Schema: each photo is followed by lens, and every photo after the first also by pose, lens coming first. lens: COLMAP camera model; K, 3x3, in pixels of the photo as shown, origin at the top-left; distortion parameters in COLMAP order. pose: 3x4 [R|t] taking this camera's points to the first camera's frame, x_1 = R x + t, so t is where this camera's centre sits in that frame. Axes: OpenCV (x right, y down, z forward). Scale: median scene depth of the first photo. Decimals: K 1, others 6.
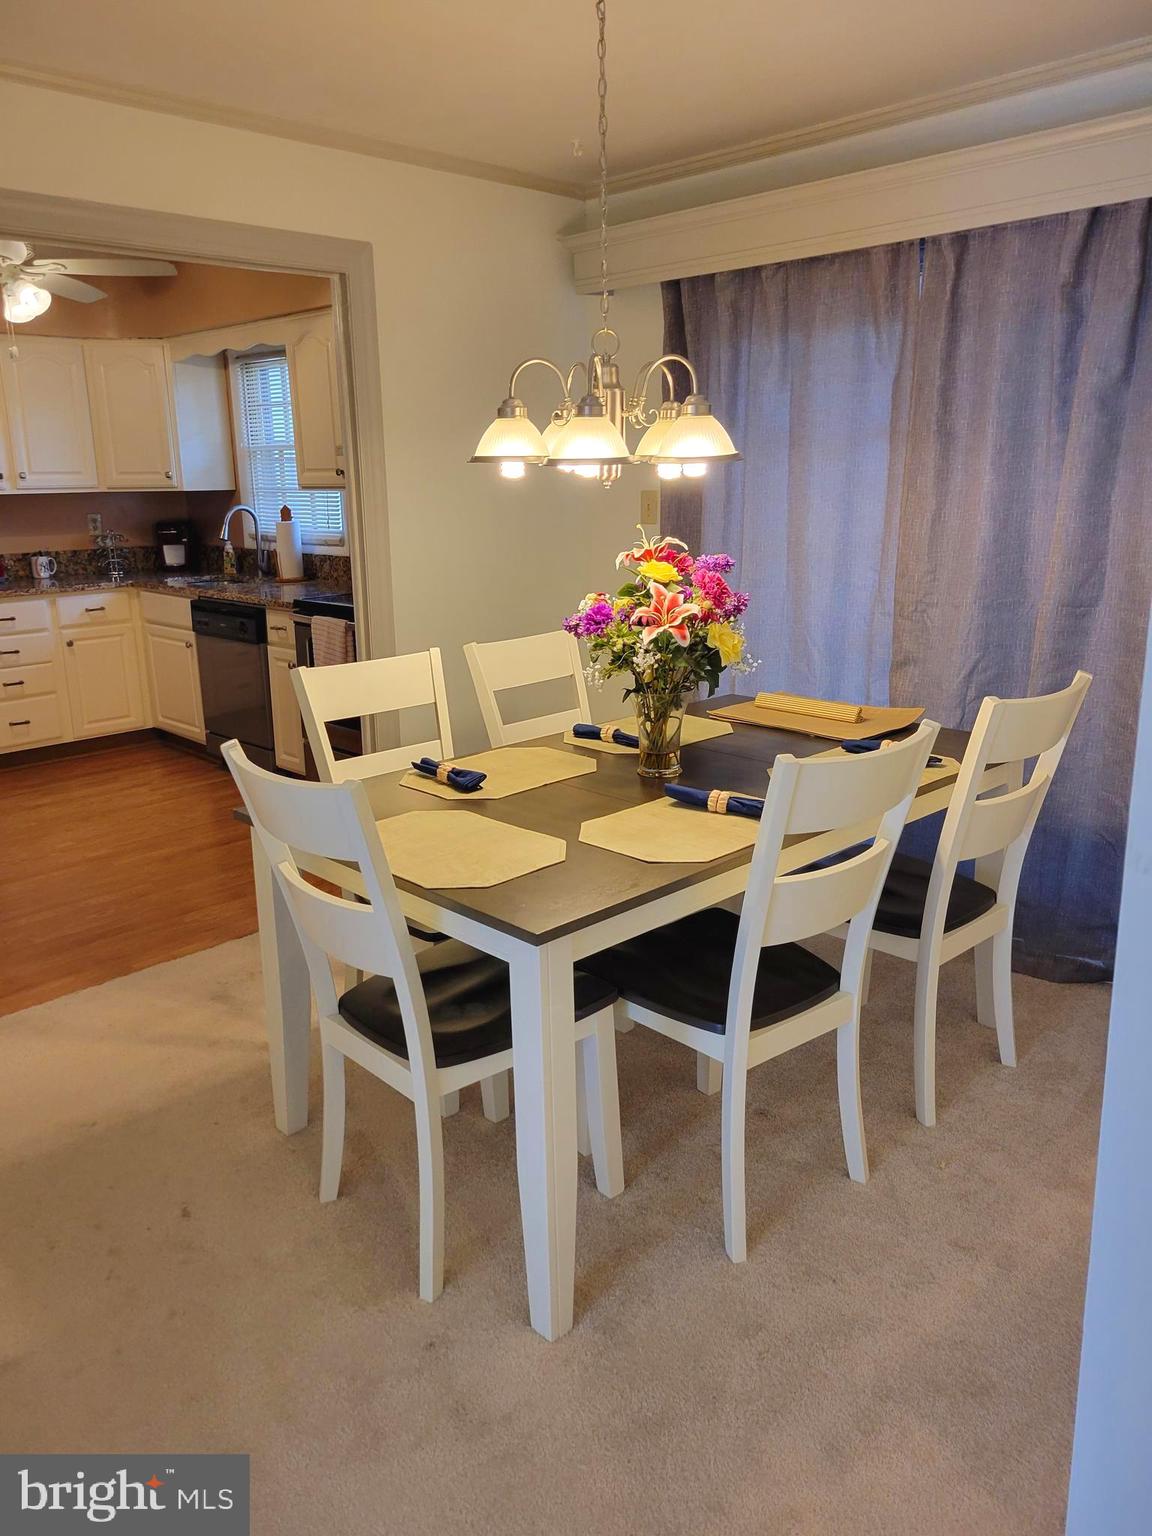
lens RADIAL K [[1149.8, 0, 572.9], [0, 1149.8, 744.3], [0, 0, 1]] dist [0.045412, -0.002812]
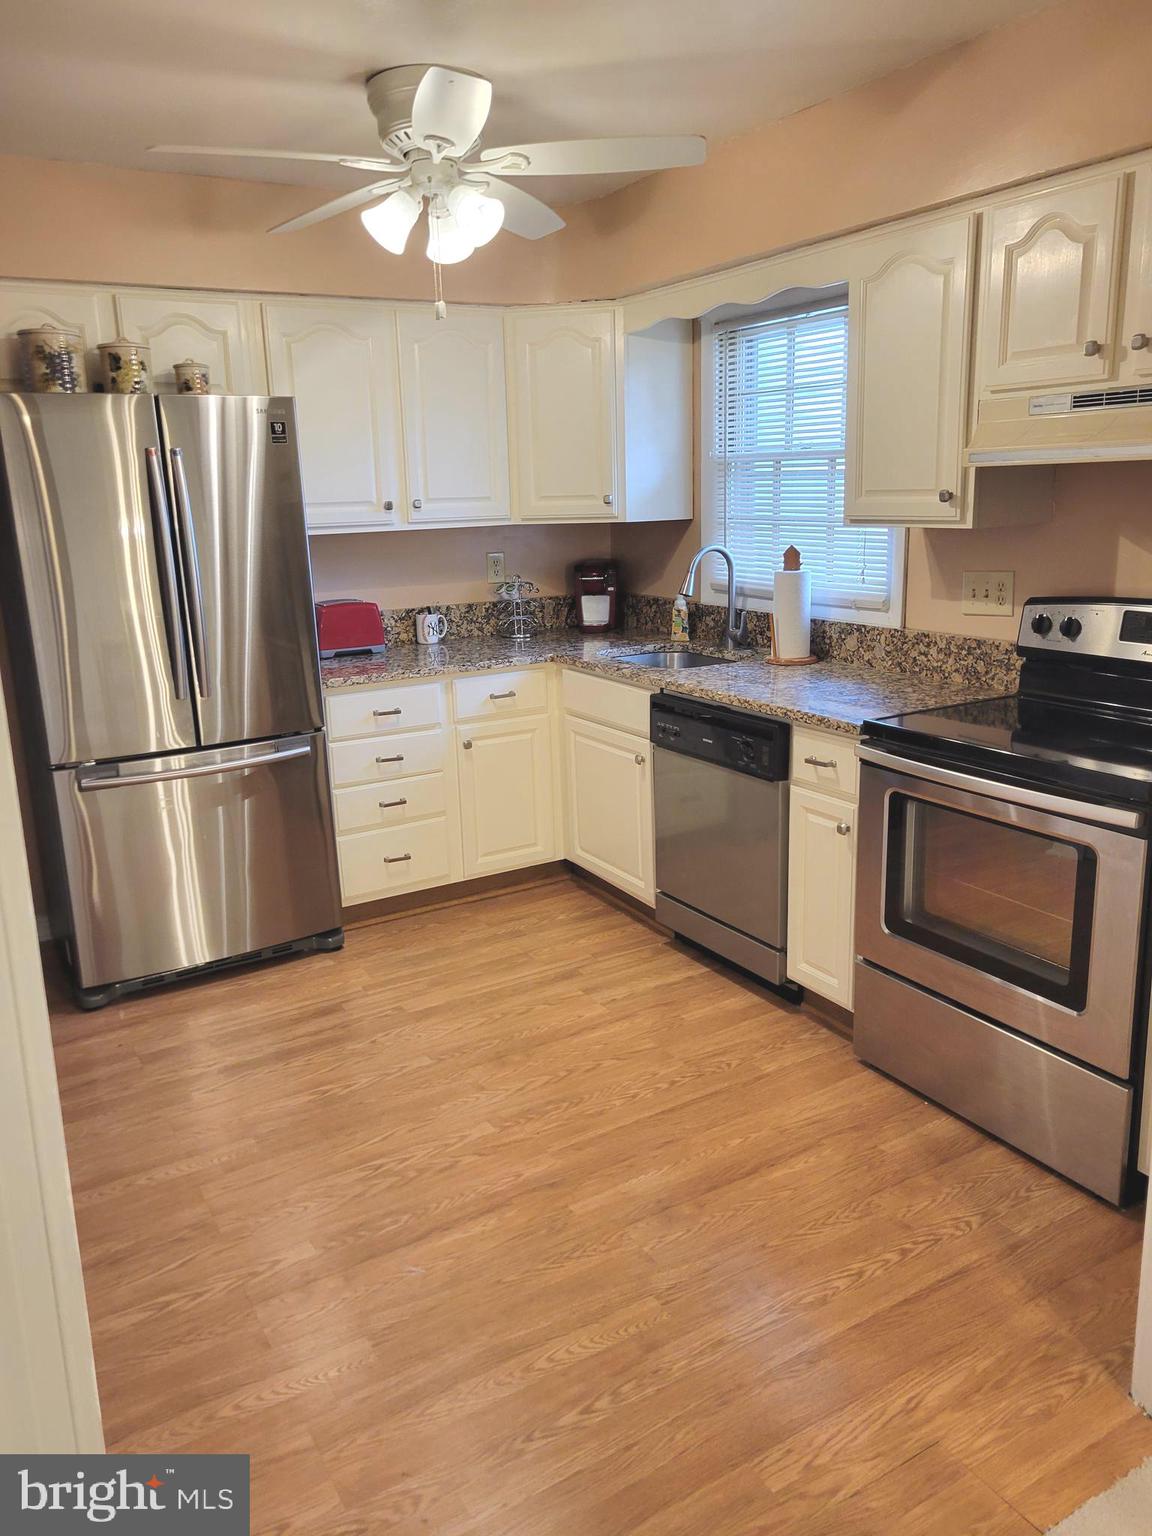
lens RADIAL K [[1144.6, 0, 569.5], [0, 1144.6, 745.5], [0, 0, 1]] dist [0.057244, -0.022378]
pose [[0.968329, 0.046983, -0.245218, -0.210873], [-0.047550, 0.998862, 0.003609, -0.093993], [0.245109, 0.008166, 0.969461, 0.357400]]
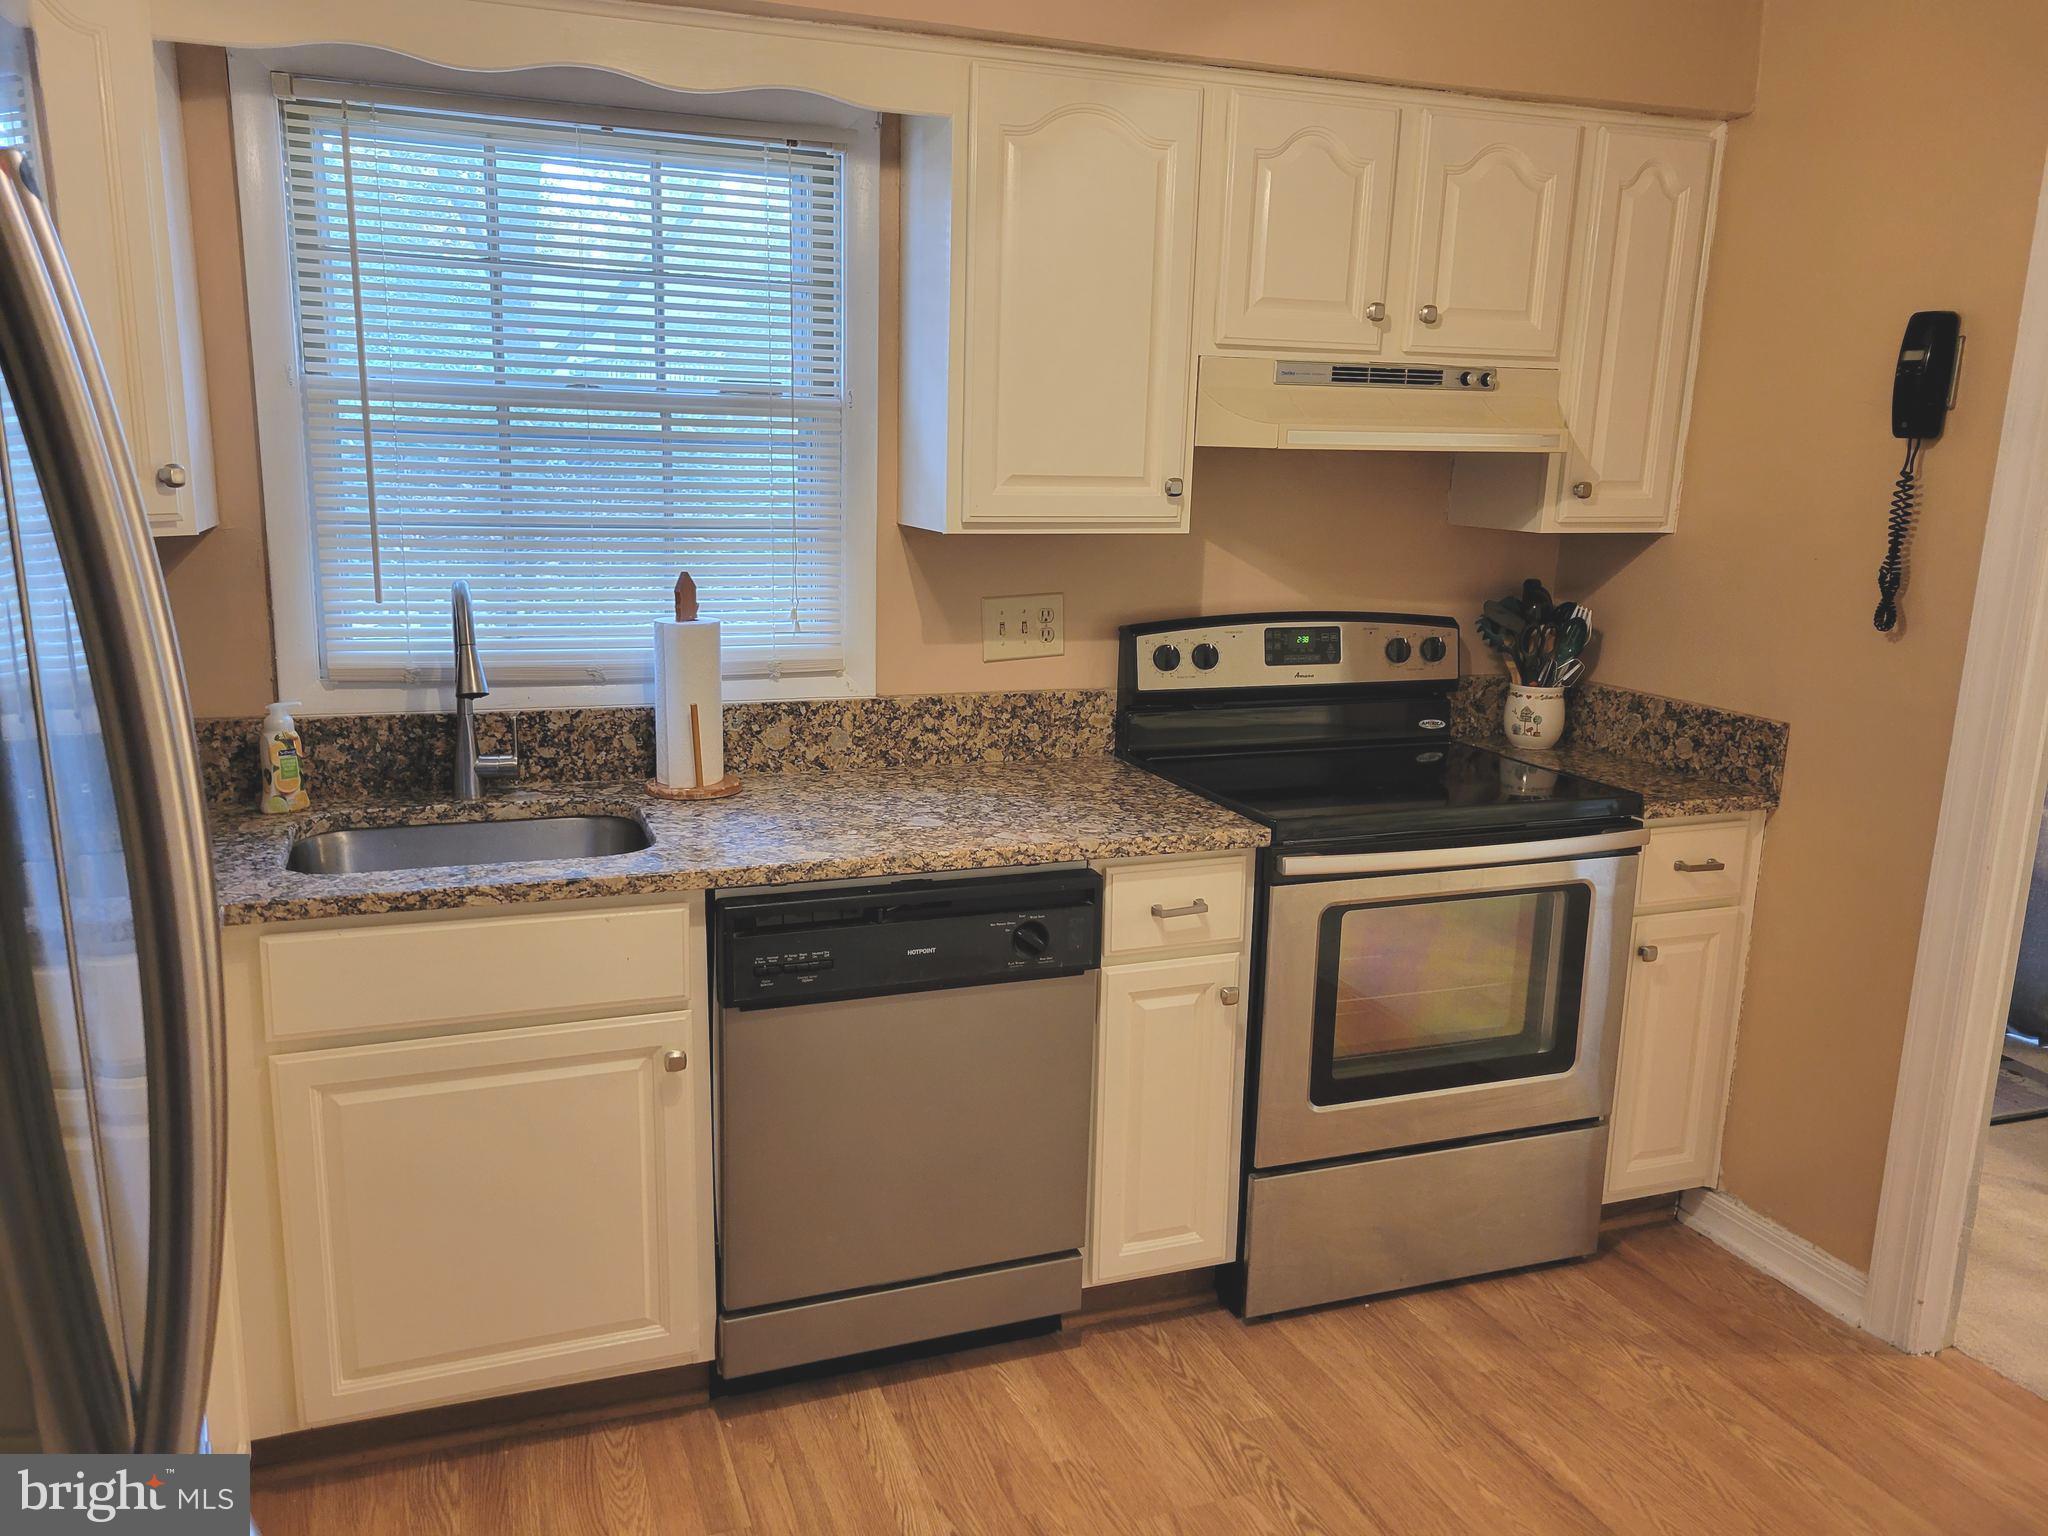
lens RADIAL K [[1542.3, 0, 1013.5], [0, 1542.3, 775.7], [0, 0, 1]] dist [0.043178, -0.009214]
pose [[0.417184, -0.164648, 0.893783, -0.633858], [0.184916, 0.978258, 0.093898, -0.177024], [-0.889811, 0.126102, 0.438560, 0.737540]]
